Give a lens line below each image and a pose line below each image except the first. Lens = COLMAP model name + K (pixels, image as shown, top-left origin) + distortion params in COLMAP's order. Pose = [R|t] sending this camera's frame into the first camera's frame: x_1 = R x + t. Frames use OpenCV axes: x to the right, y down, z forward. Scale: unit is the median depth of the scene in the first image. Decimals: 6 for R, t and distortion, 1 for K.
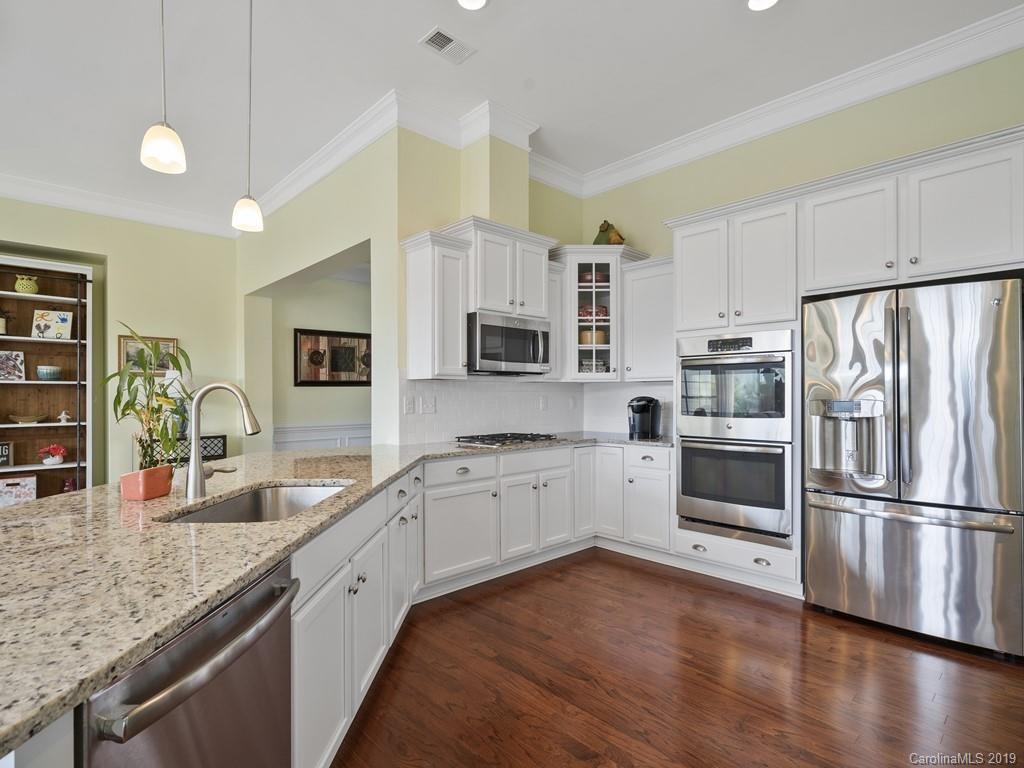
lens RADIAL K [[523.3, 0, 512.6], [0, 523.3, 391.4], [0, 0, 1]] dist [-0.011758, 0.005121]
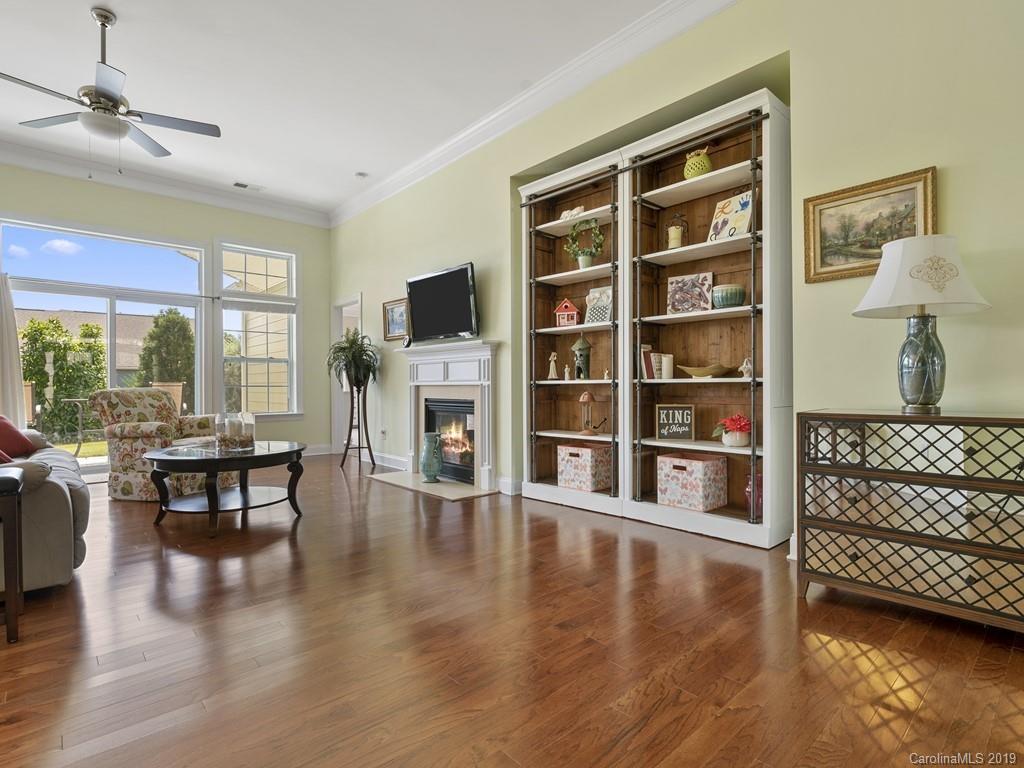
lens RADIAL K [[523.3, 0, 512.5], [0, 523.3, 386.8], [0, 0, 1]] dist [-0.011758, 0.005121]
pose [[-0.017377, 0.003379, -0.999843, -0.271633], [0.012119, 0.999922, 0.003169, 0.067247], [0.999776, -0.012062, -0.017416, 0.768051]]
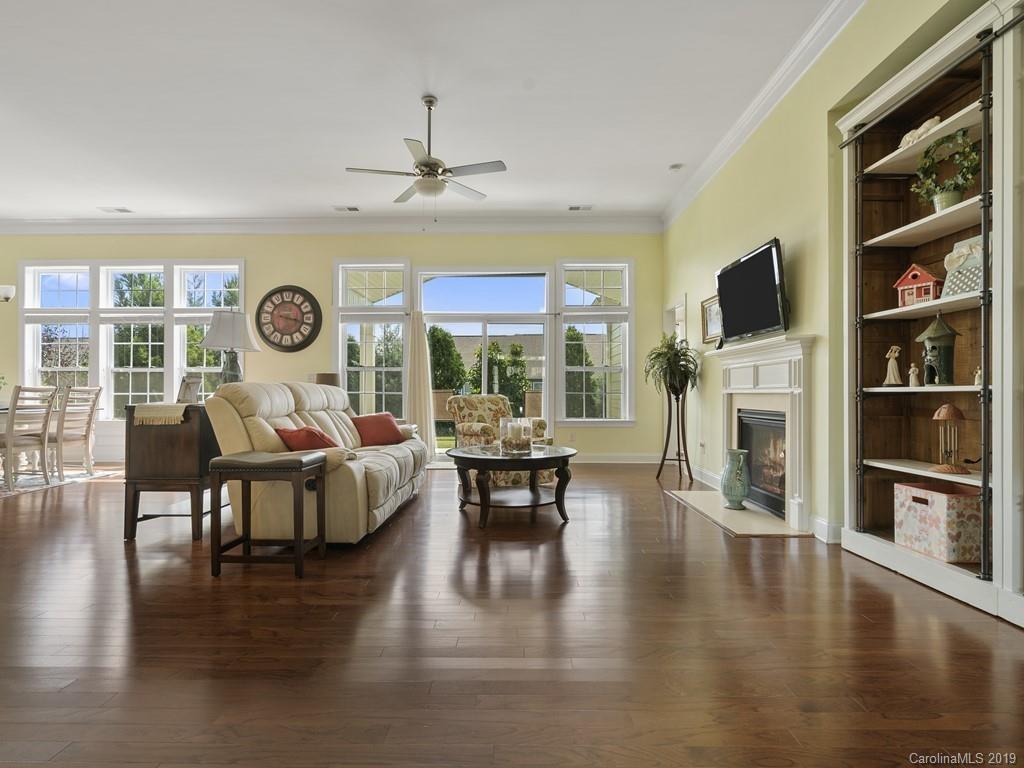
lens RADIAL K [[523.3, 0, 506.8], [0, 523.3, 391.8], [0, 0, 1]] dist [-0.011758, 0.005121]
pose [[-0.696423, -0.001749, -0.717629, -0.406482], [0.006141, 0.999946, -0.008397, 0.068015], [0.717605, -0.010254, -0.696375, 0.910707]]
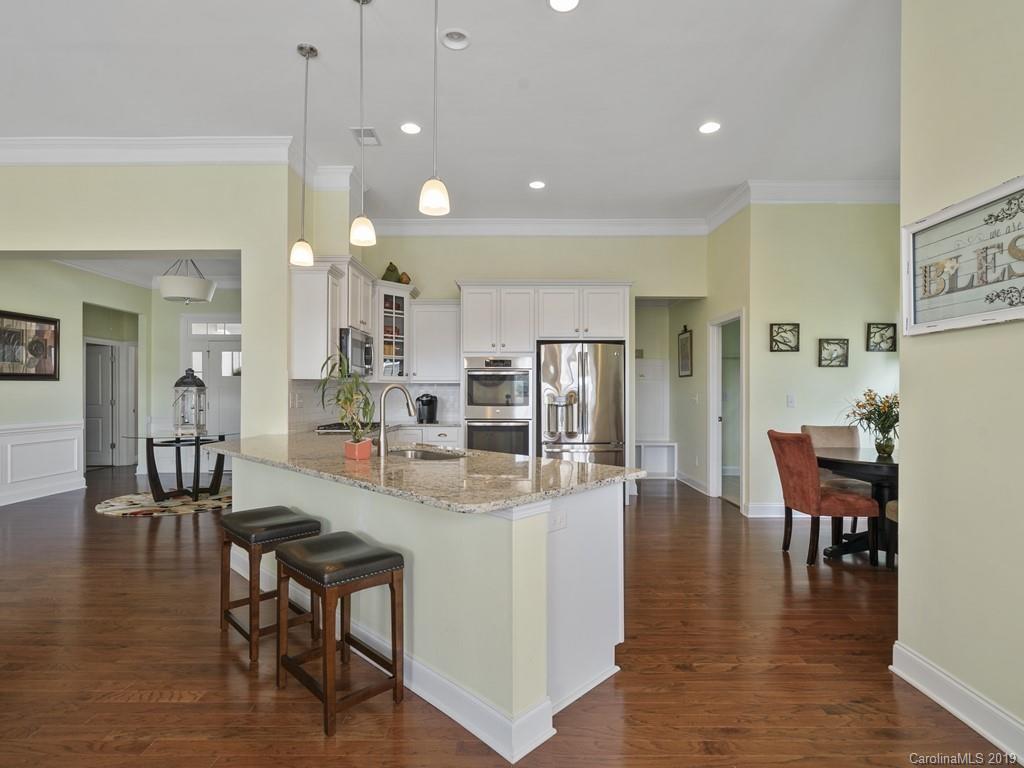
lens RADIAL K [[523.3, 0, 509.0], [0, 523.3, 387.0], [0, 0, 1]] dist [-0.011758, 0.005121]
pose [[0.688119, 0.010892, 0.725516, -0.512123], [-0.008703, 0.999939, -0.006757, -0.001248], [-0.725545, -0.001664, 0.688172, -0.124357]]
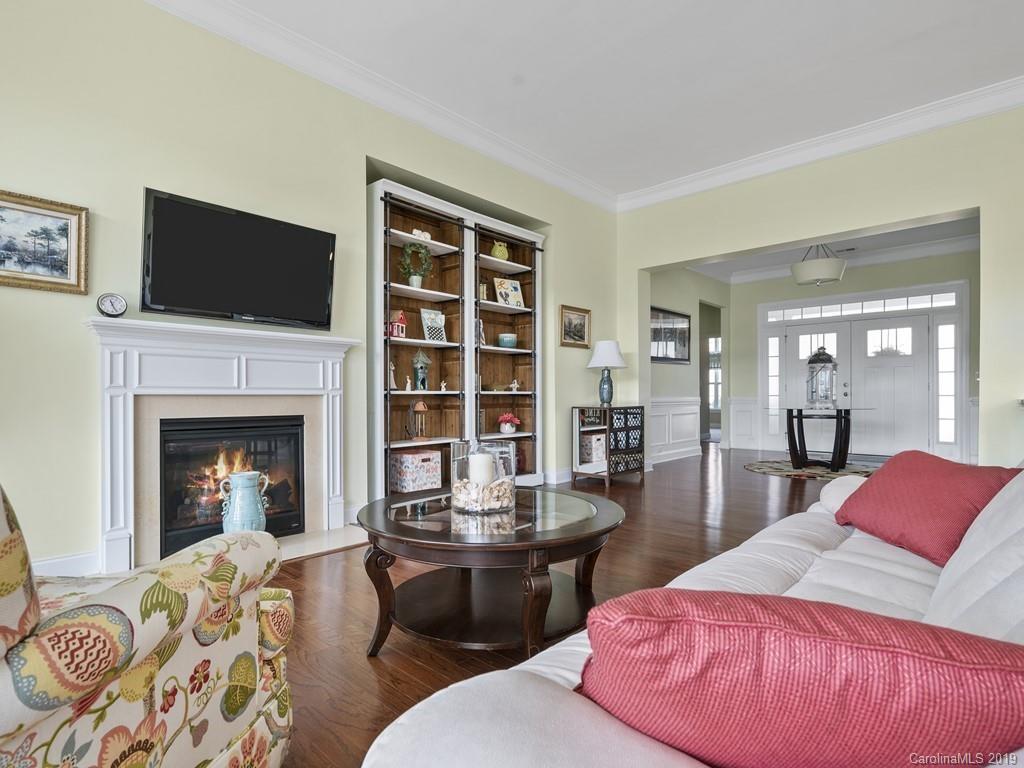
lens RADIAL K [[523.3, 0, 496.7], [0, 523.3, 394.1], [0, 0, 1]] dist [-0.011758, 0.005121]
pose [[0.998829, 0.002533, 0.048305, -0.979344], [-0.002934, 0.999962, 0.008241, 0.058898], [-0.048282, -0.008373, 0.998799, -0.001205]]
